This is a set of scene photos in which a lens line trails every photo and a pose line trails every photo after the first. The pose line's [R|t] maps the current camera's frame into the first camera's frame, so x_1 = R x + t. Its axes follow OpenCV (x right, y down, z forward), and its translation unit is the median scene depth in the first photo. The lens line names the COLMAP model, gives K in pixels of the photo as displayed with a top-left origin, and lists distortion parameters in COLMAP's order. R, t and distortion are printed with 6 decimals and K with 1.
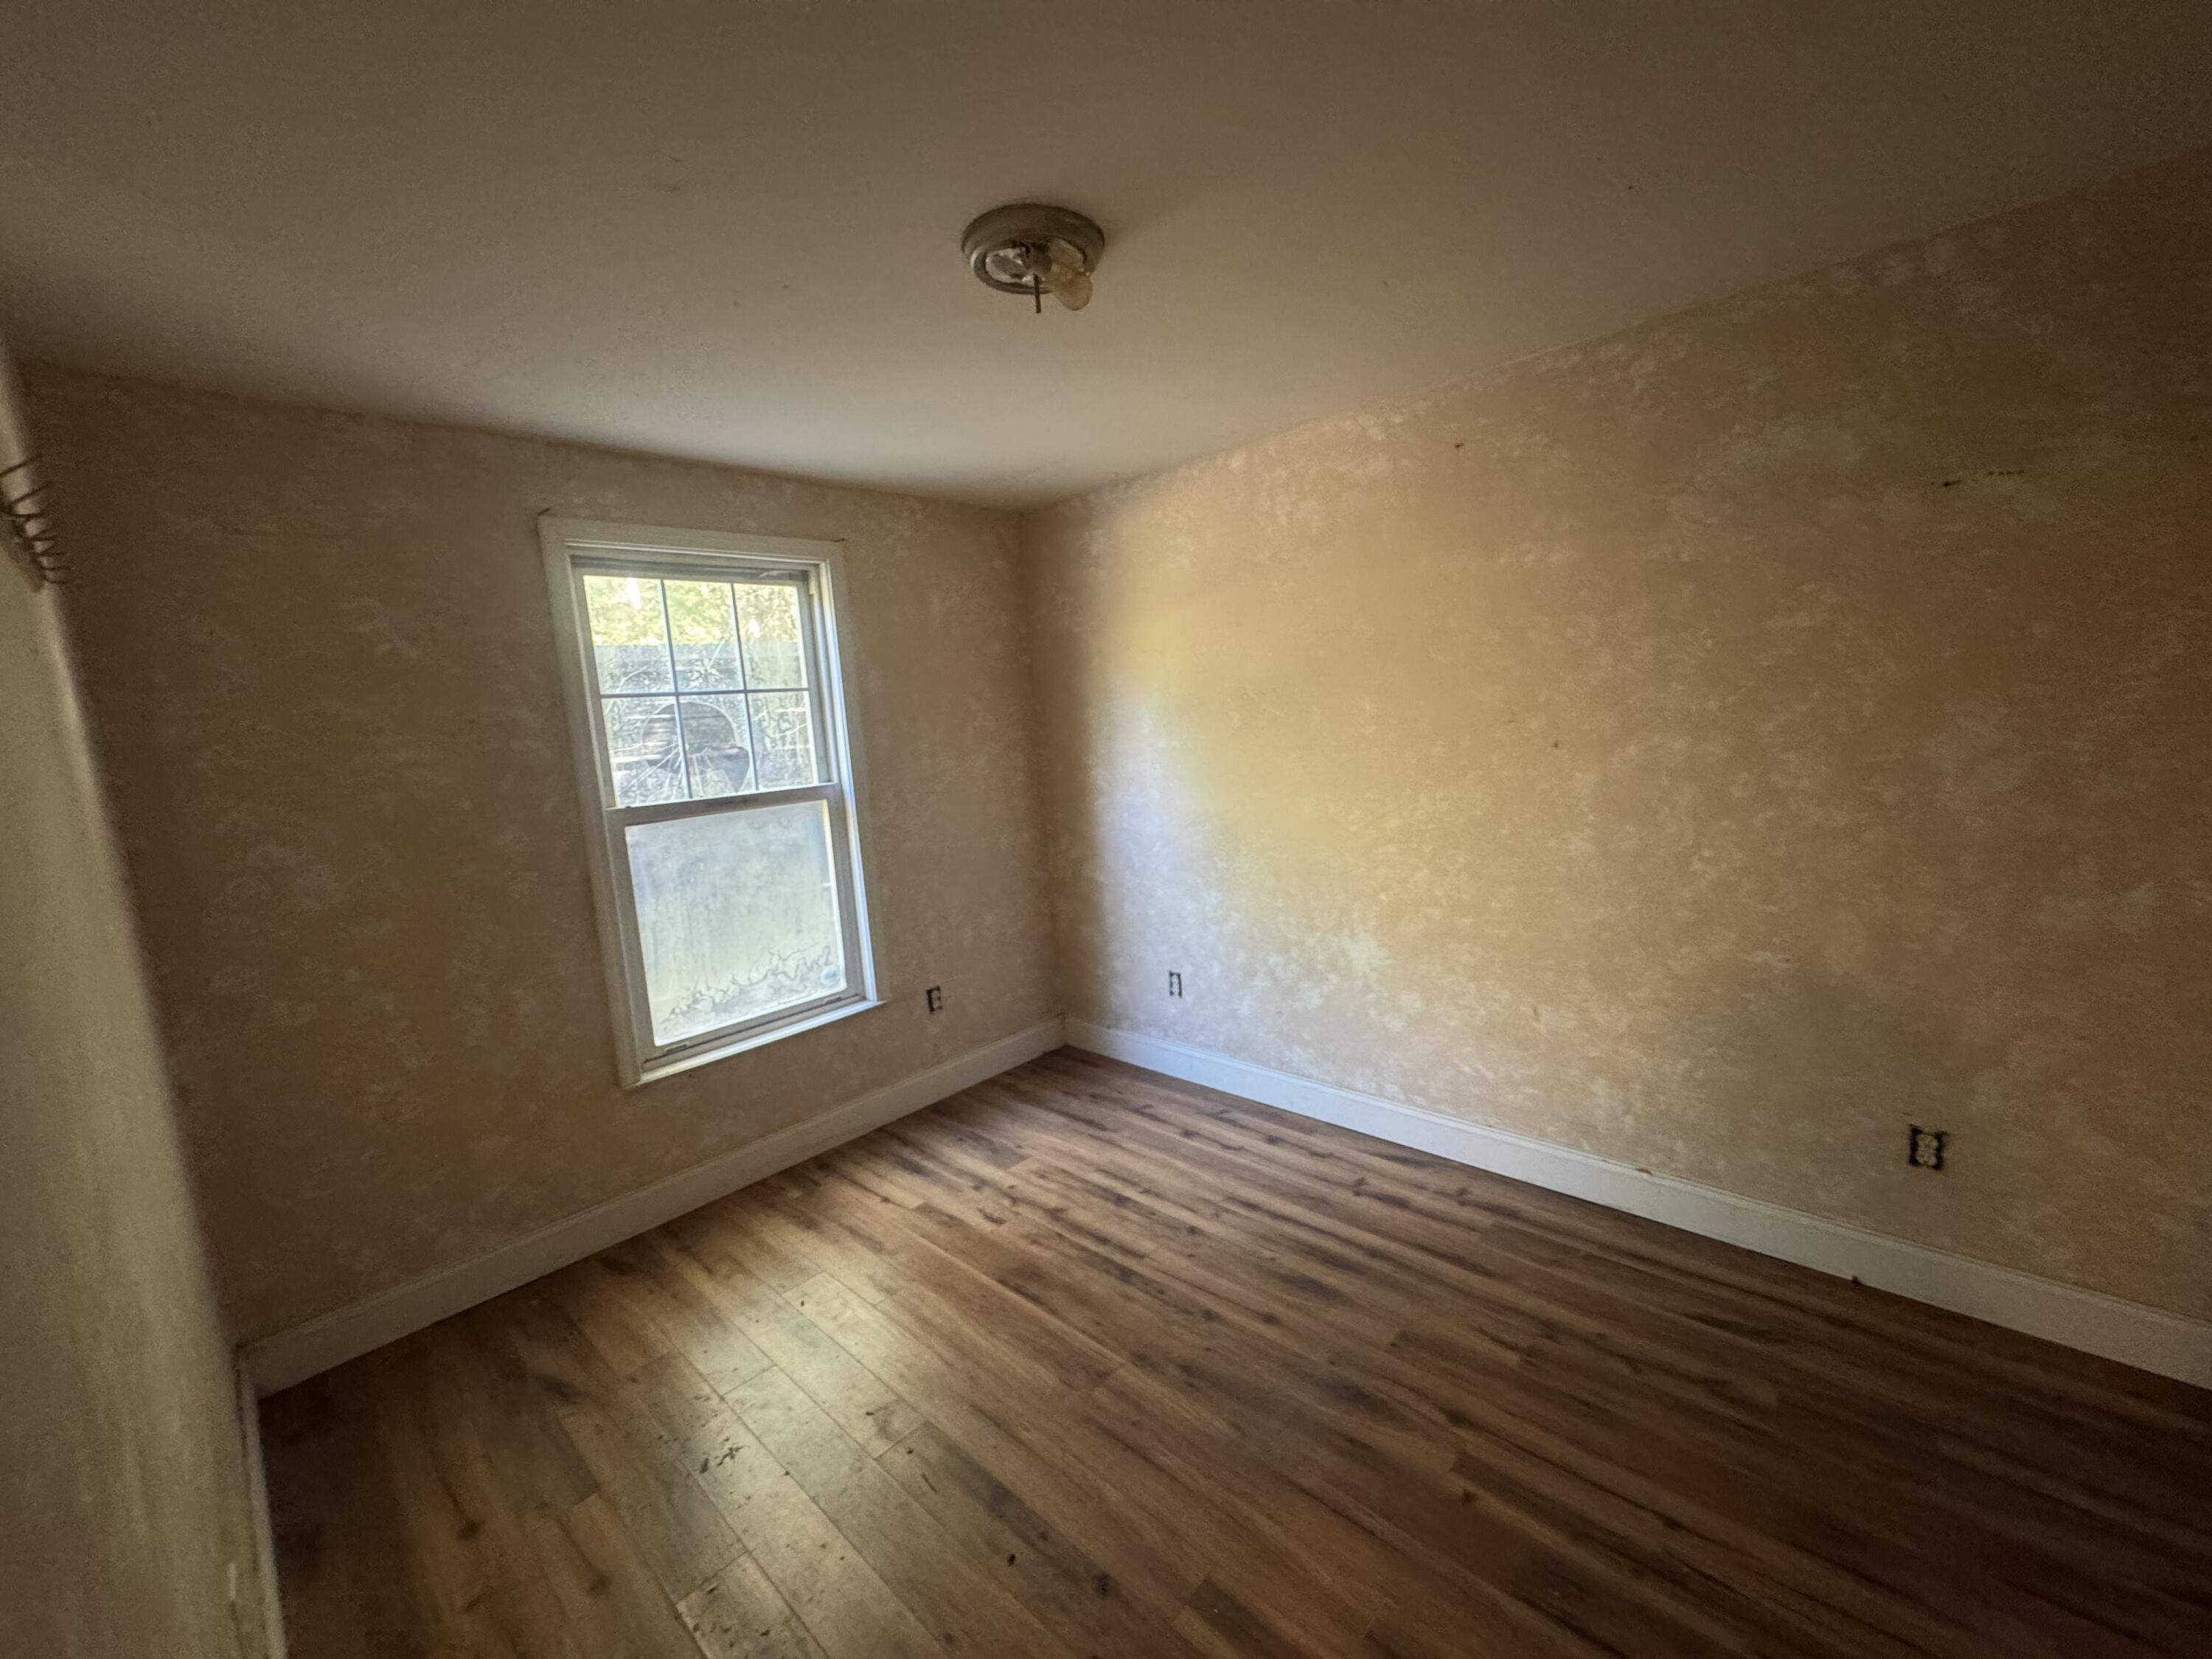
lens RADIAL K [[879.9, 0, 1098.0], [0, 879.9, 835.7], [0, 0, 1]] dist [-0.001206, 0.000239]
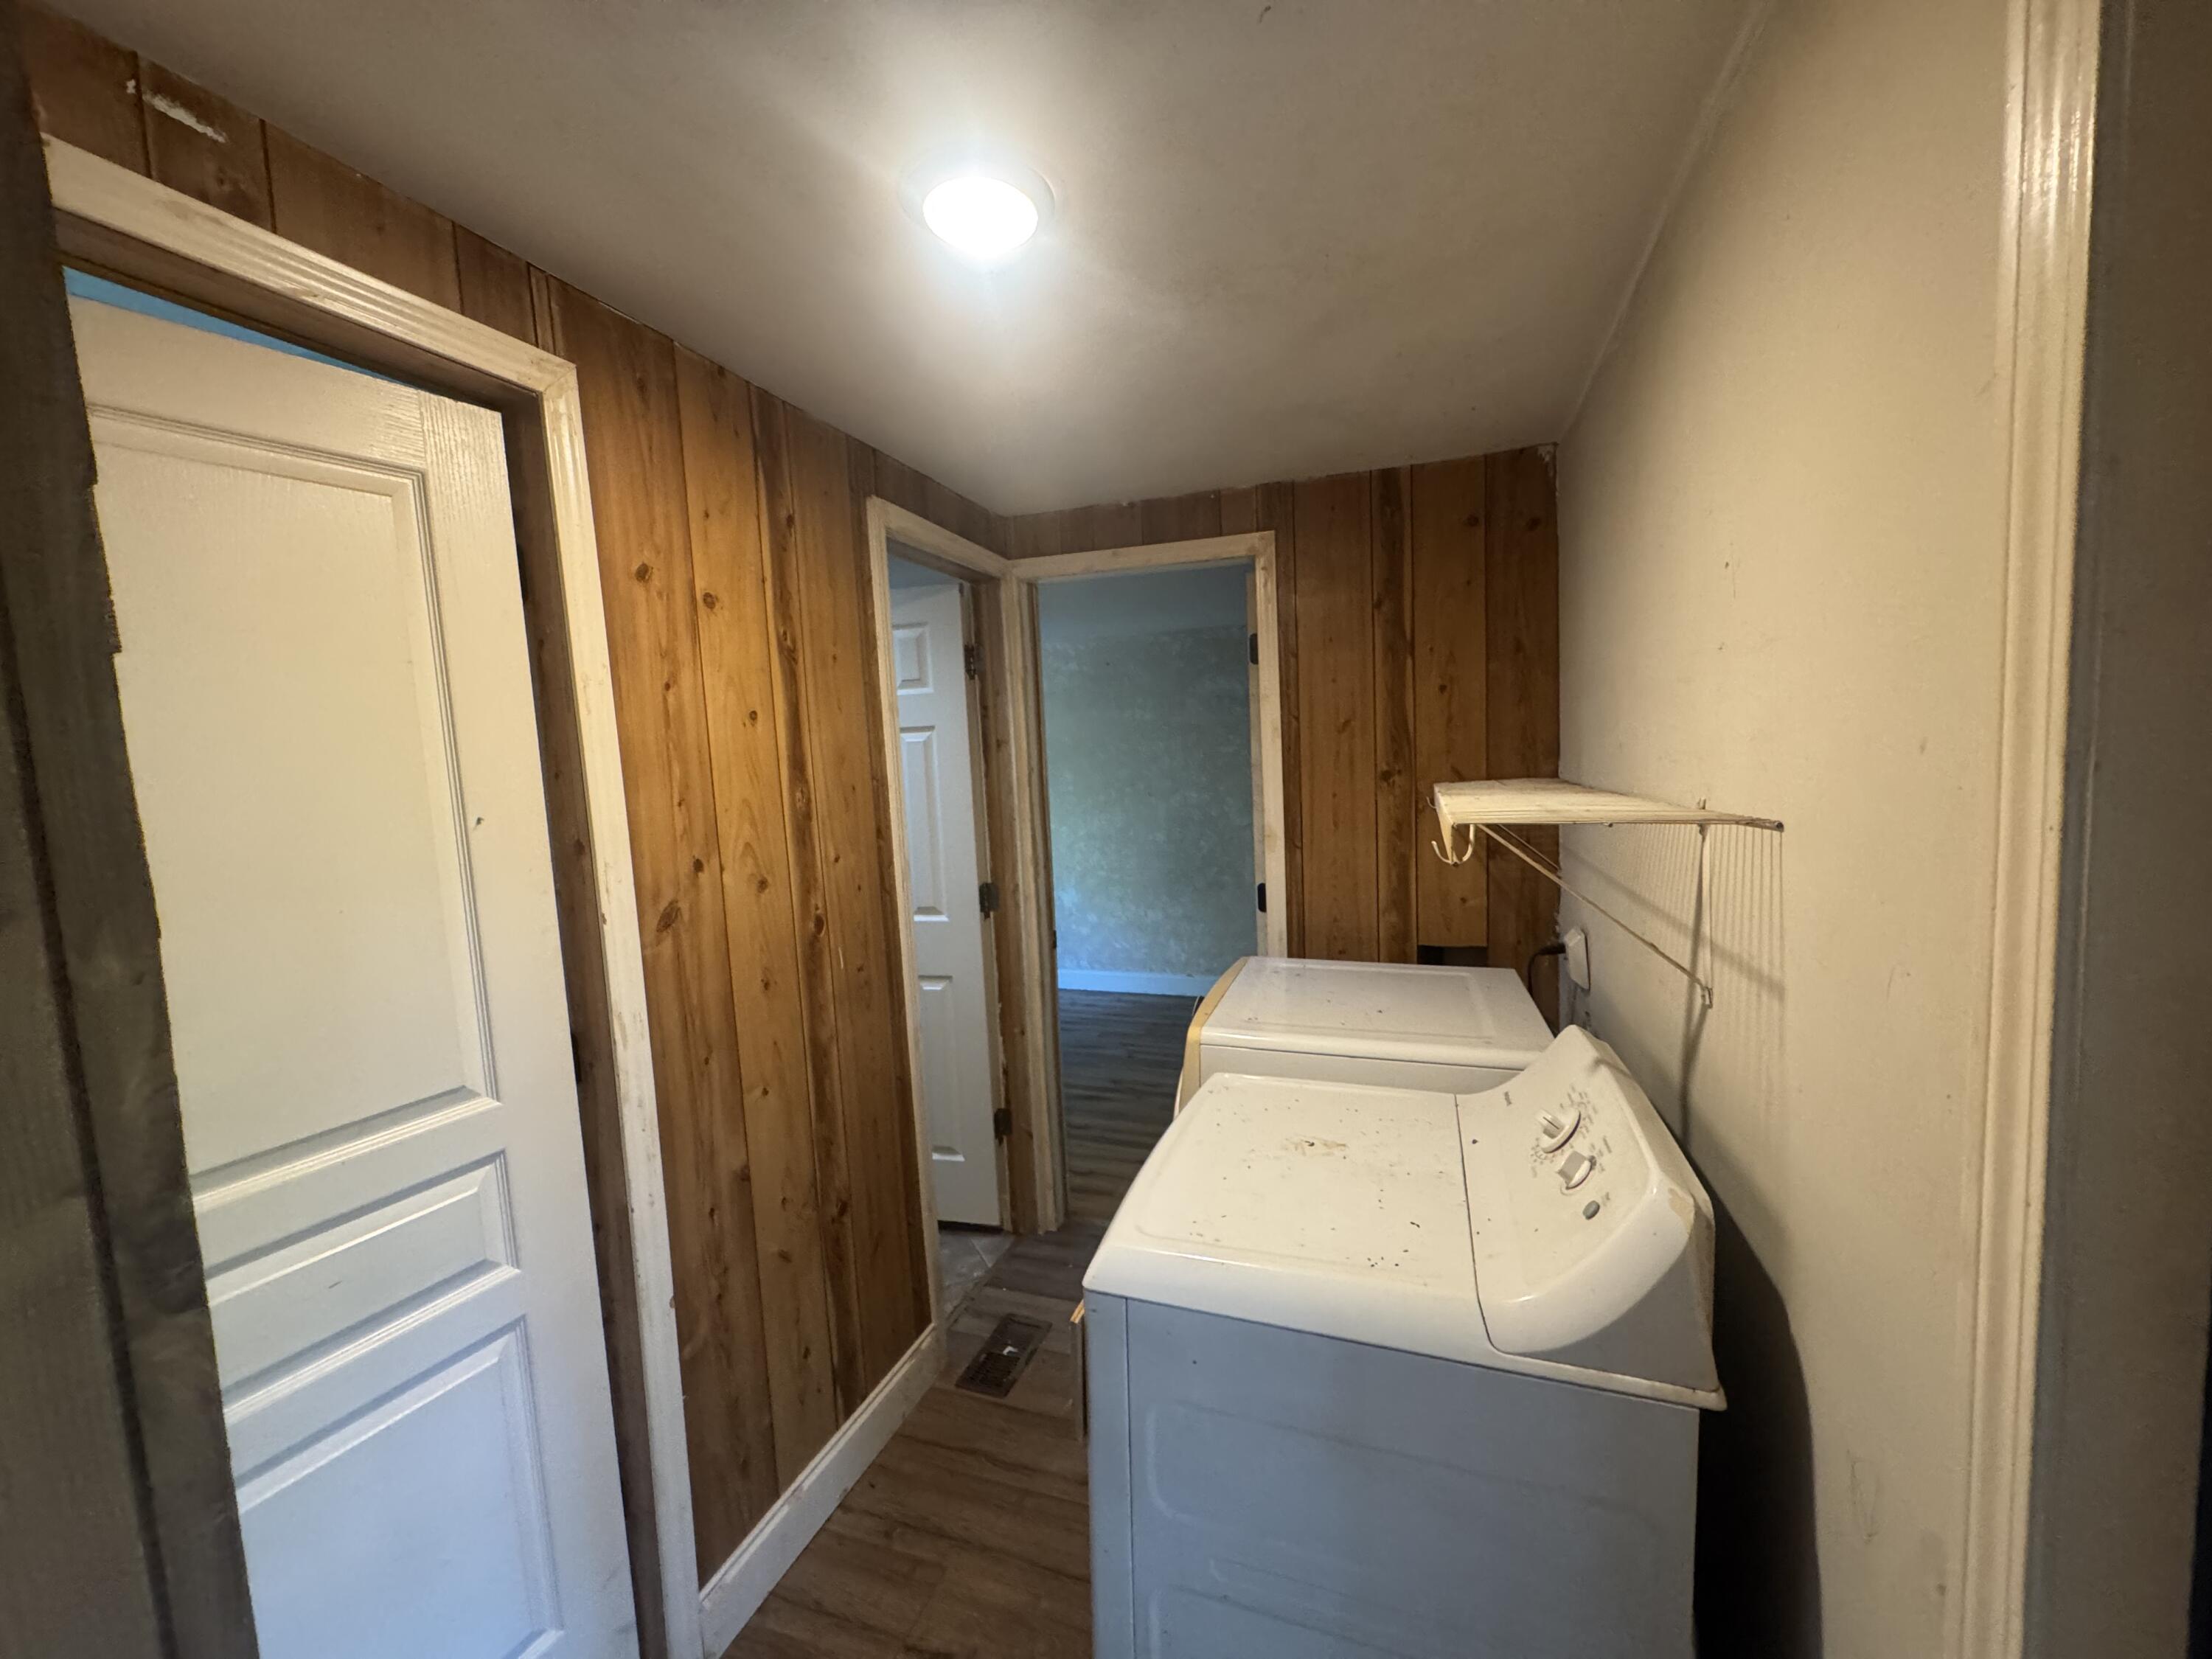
lens RADIAL K [[879.9, 0, 1108.8], [0, 879.9, 830.5], [0, 0, 1]] dist [-0.001206, 0.000239]
pose [[0.910376, 0.005182, 0.413750, -0.509165], [0.030569, 0.996347, -0.079742, 0.162629], [-0.412651, 0.085243, 0.906892, -0.995704]]
